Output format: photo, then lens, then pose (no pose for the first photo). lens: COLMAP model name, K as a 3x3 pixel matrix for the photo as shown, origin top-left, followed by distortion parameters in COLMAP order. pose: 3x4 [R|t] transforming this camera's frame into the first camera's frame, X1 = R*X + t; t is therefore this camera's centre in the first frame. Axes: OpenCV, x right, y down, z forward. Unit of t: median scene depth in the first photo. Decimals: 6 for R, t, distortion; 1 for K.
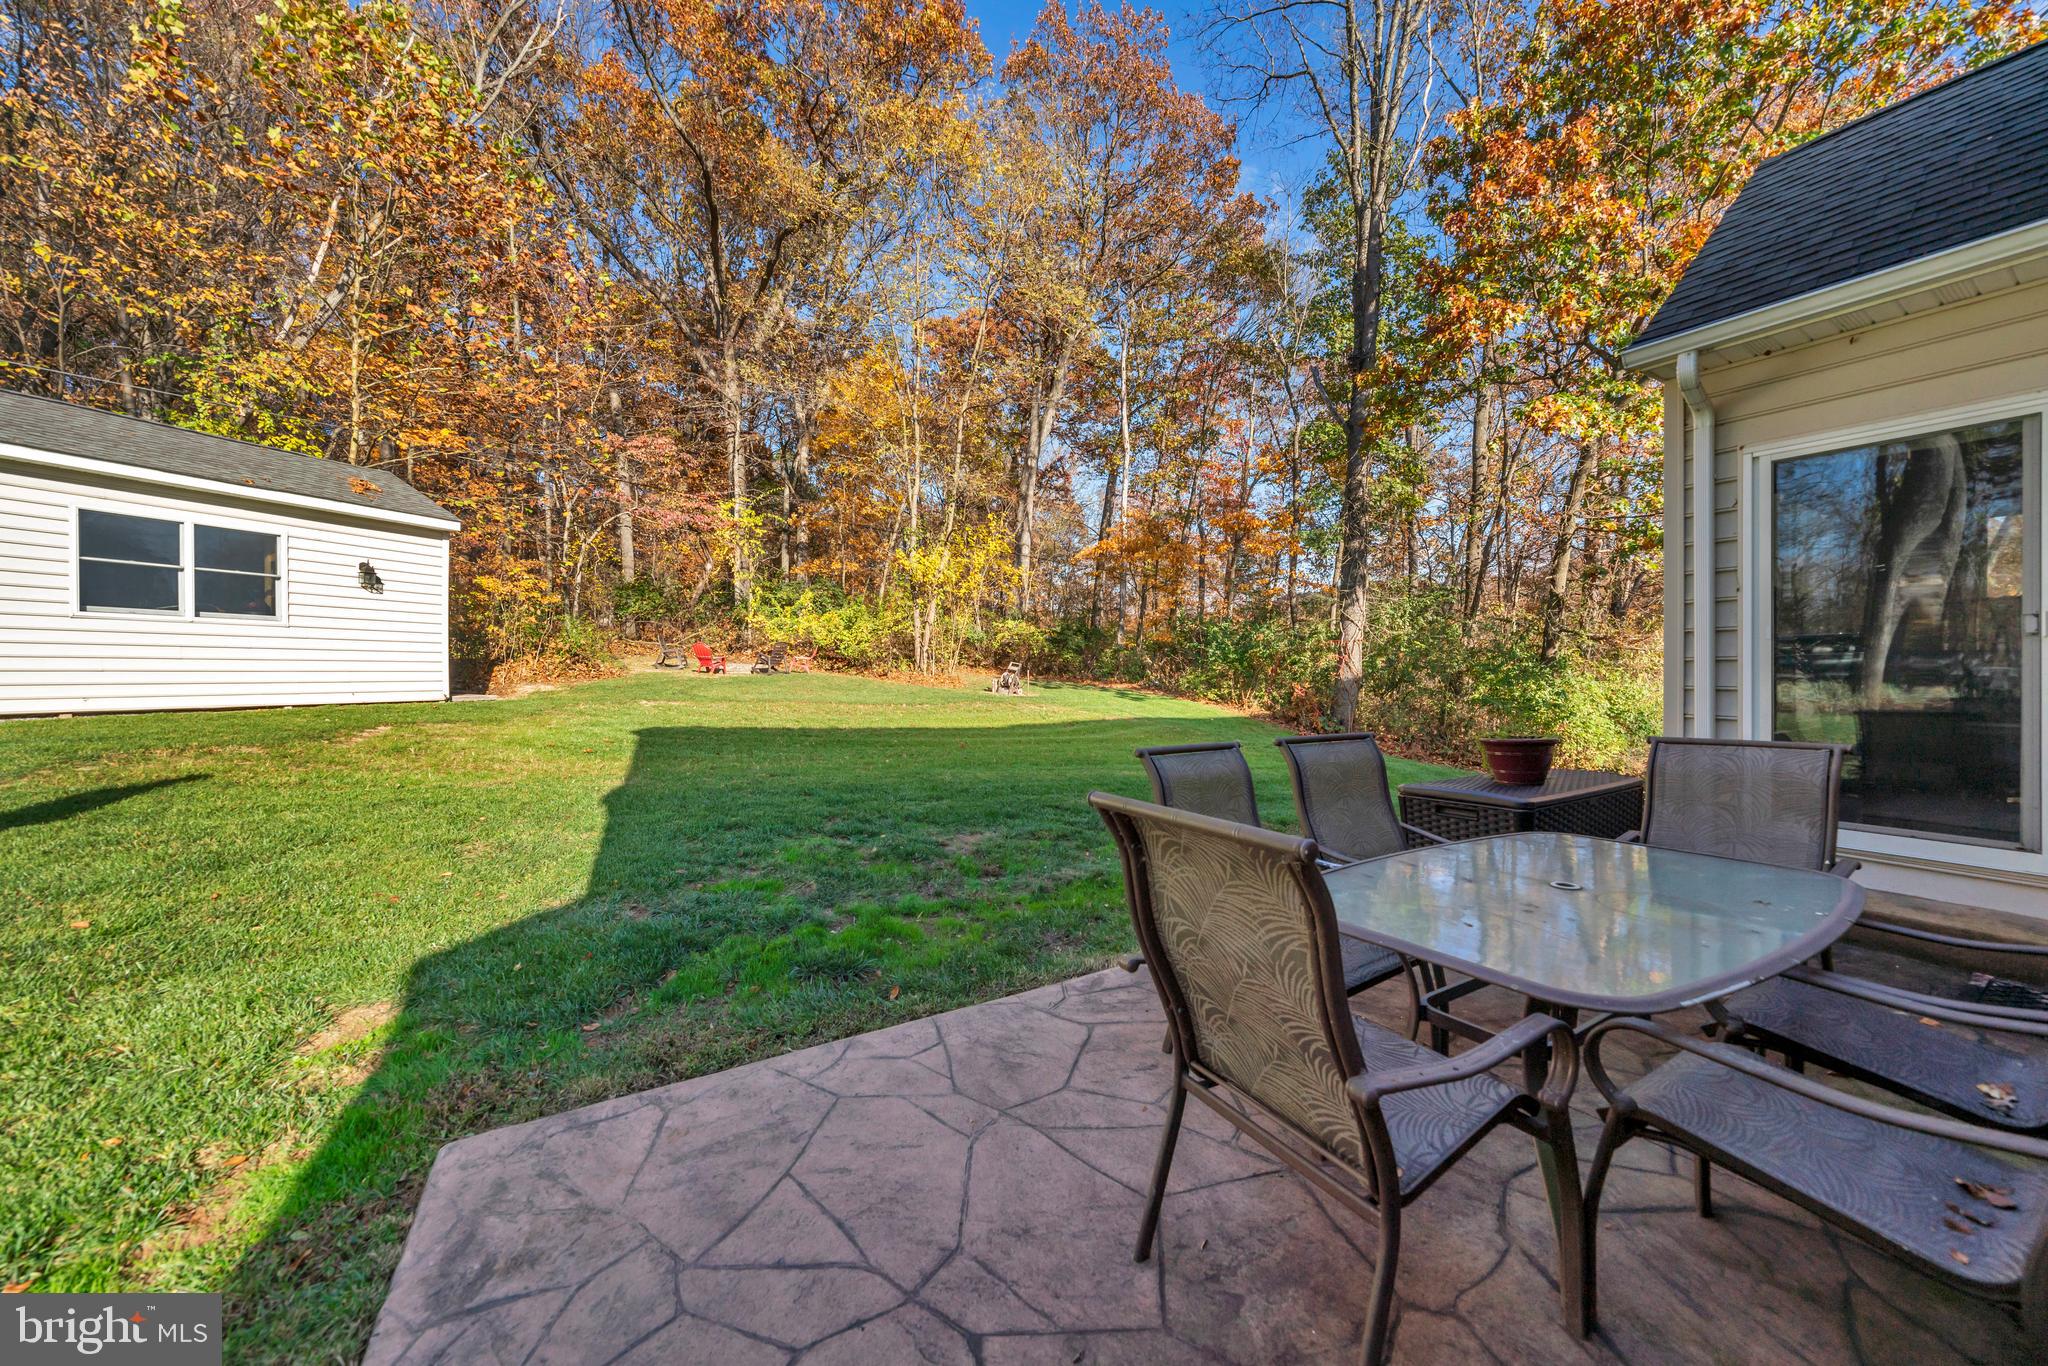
lens RADIAL K [[708.1, 0, 1030.7], [0, 708.1, 675.3], [0, 0, 1]] dist [0.000706, 0.000074]
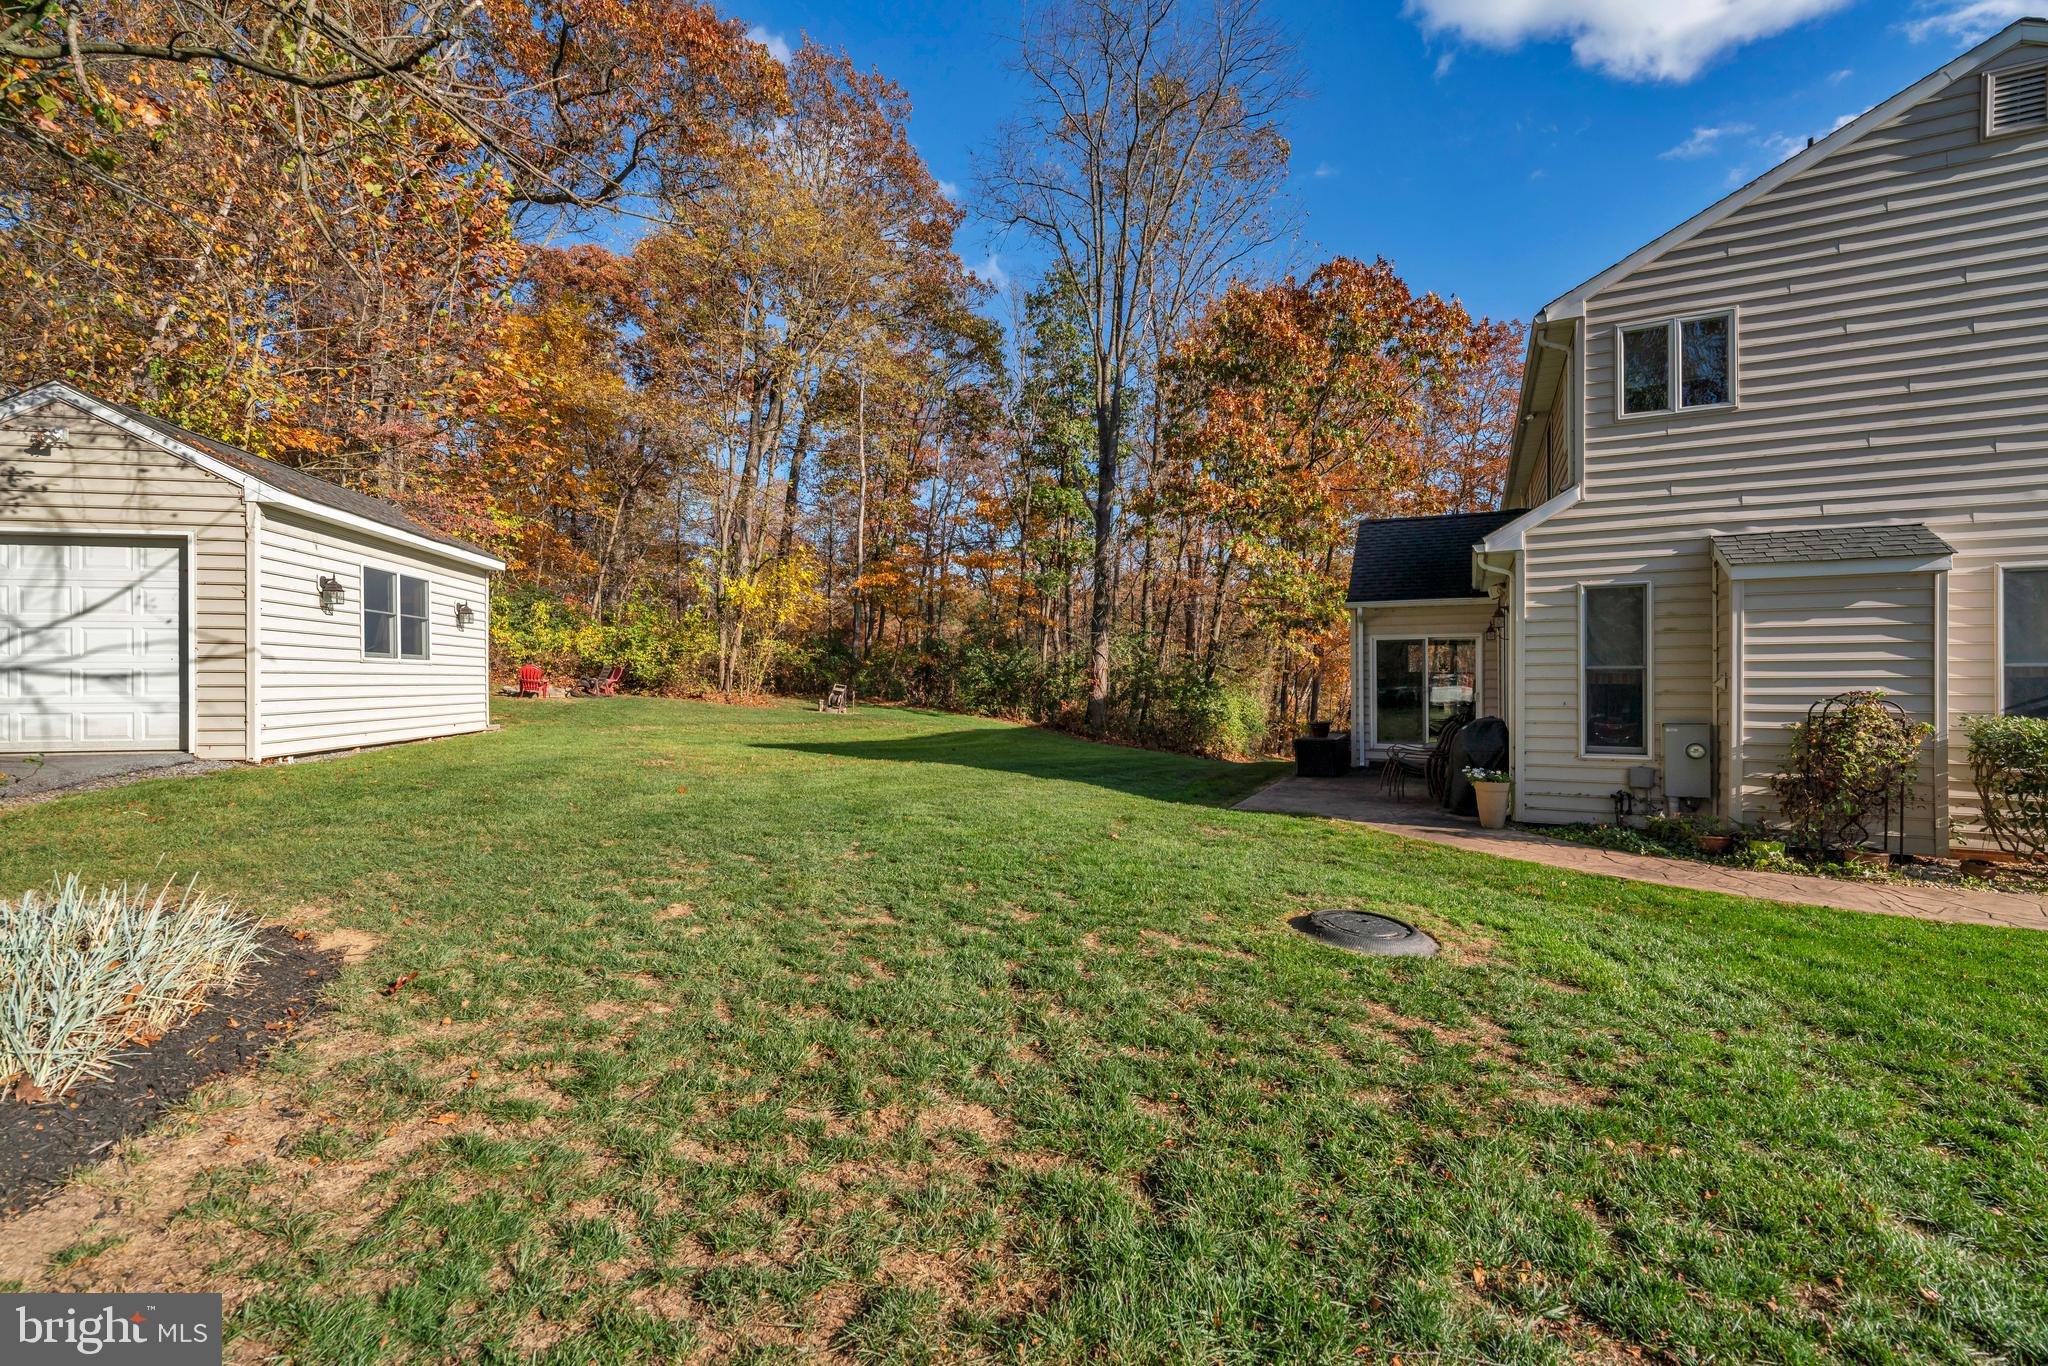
lens RADIAL K [[867.2, 0, 1024.0], [0, 867.2, 672.1], [0, 0, 1]] dist [0.000307, 0.000891]
pose [[0.852304, 0.004932, 0.523024, -0.549658], [0.003853, 0.999869, -0.015708, -0.016243], [-0.523033, 0.015403, 0.852173, -0.357195]]
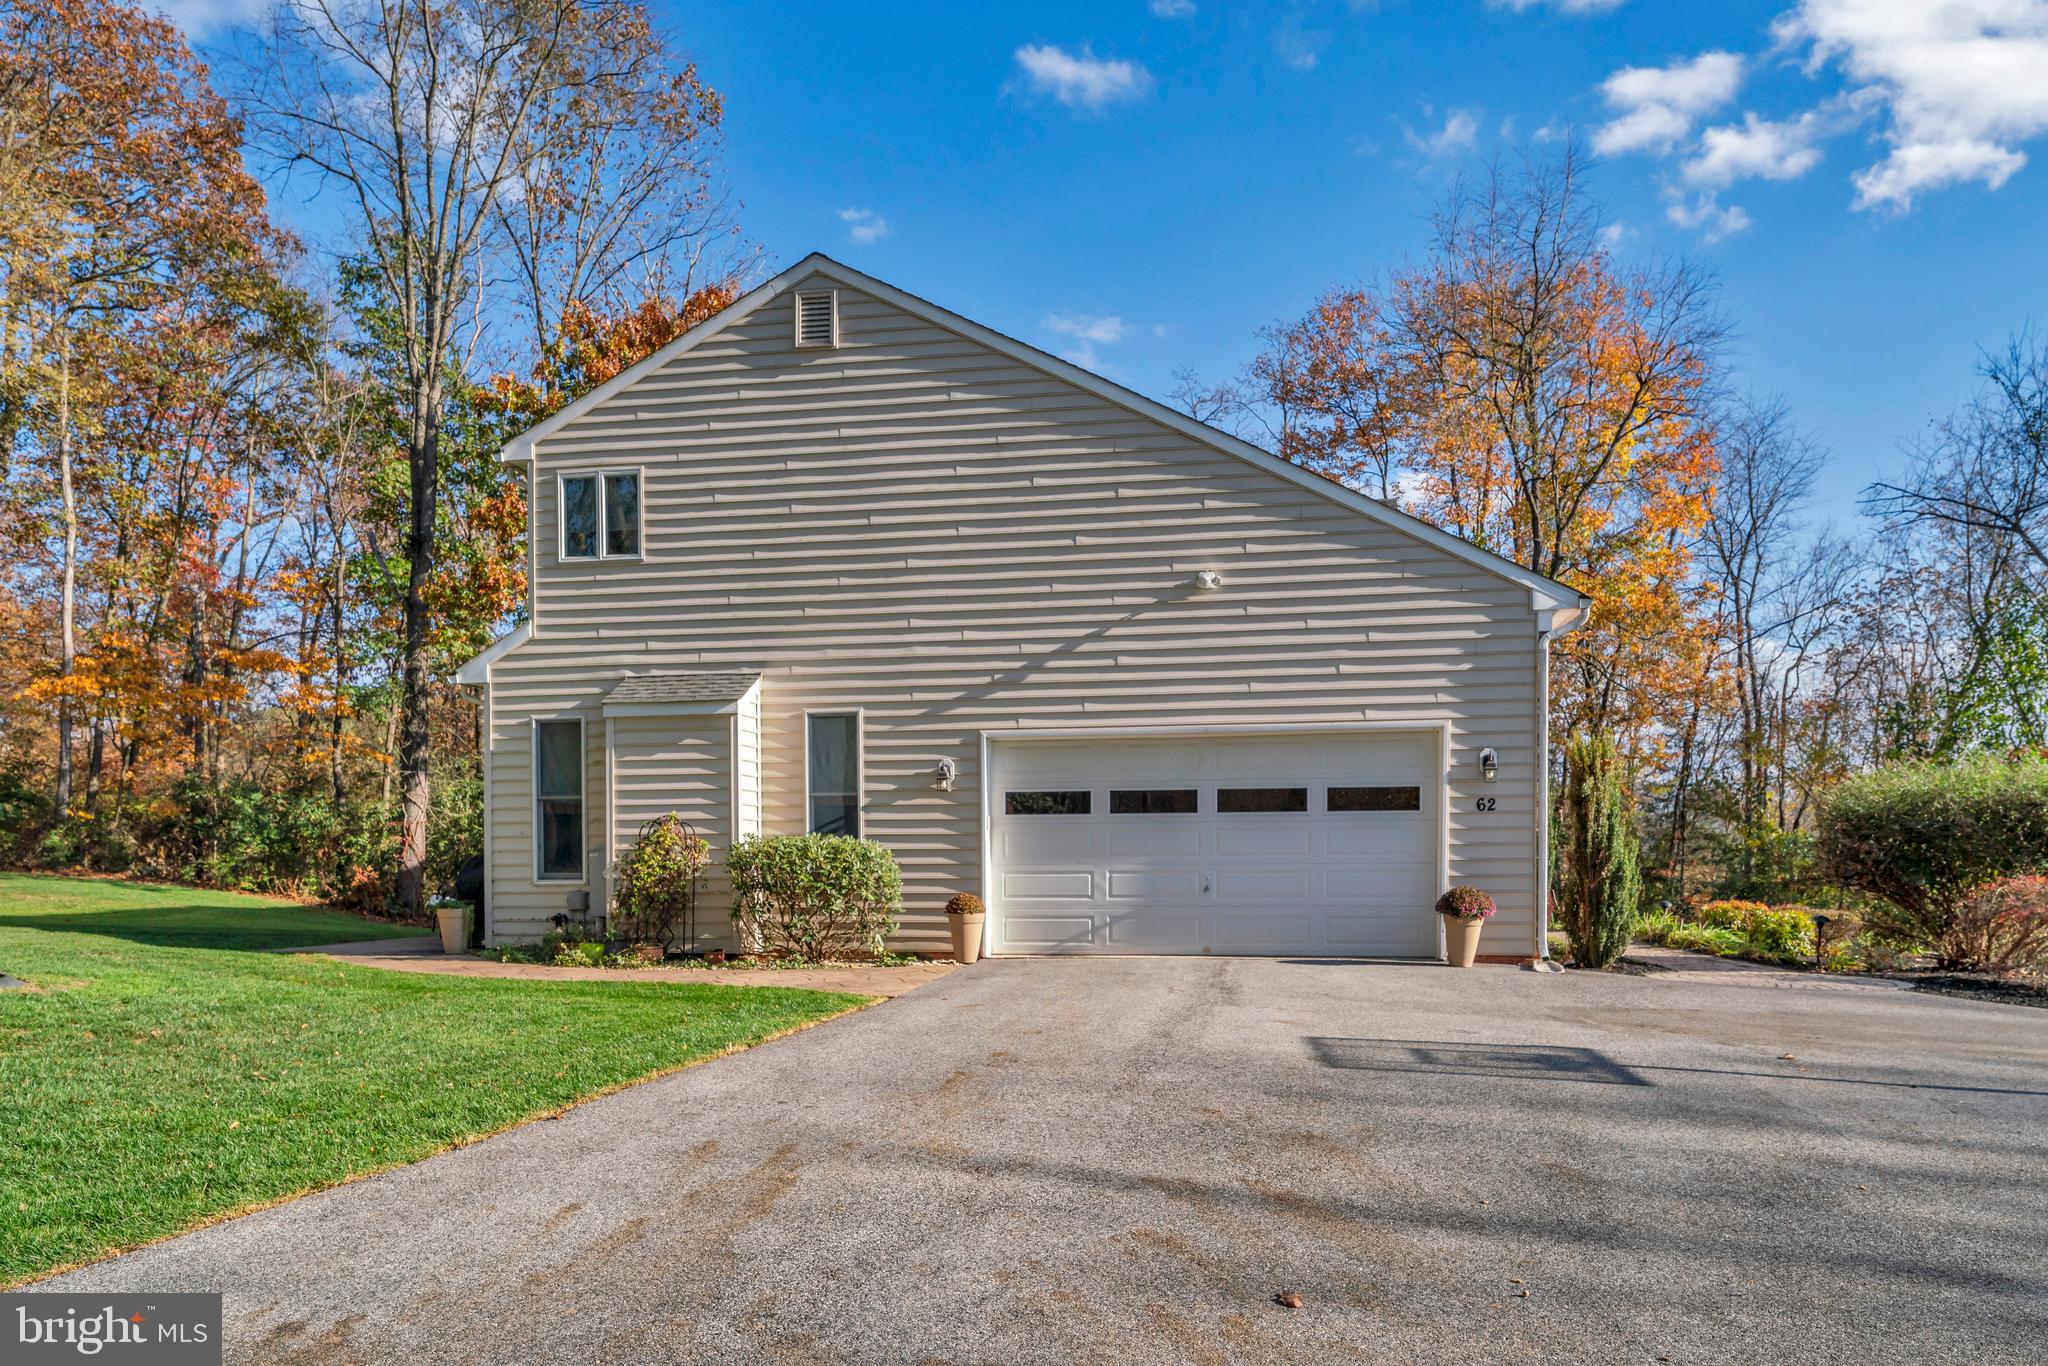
lens RADIAL K [[1410.8, 0, 1006.1], [0, 1410.8, 894.1], [0, 0, 1]] dist [-0.001015, 0.004862]
pose [[0.664556, -0.019275, 0.746990, -0.458298], [0.008581, 0.999798, 0.018164, 0.021101], [-0.747189, -0.005661, 0.664587, -0.901070]]
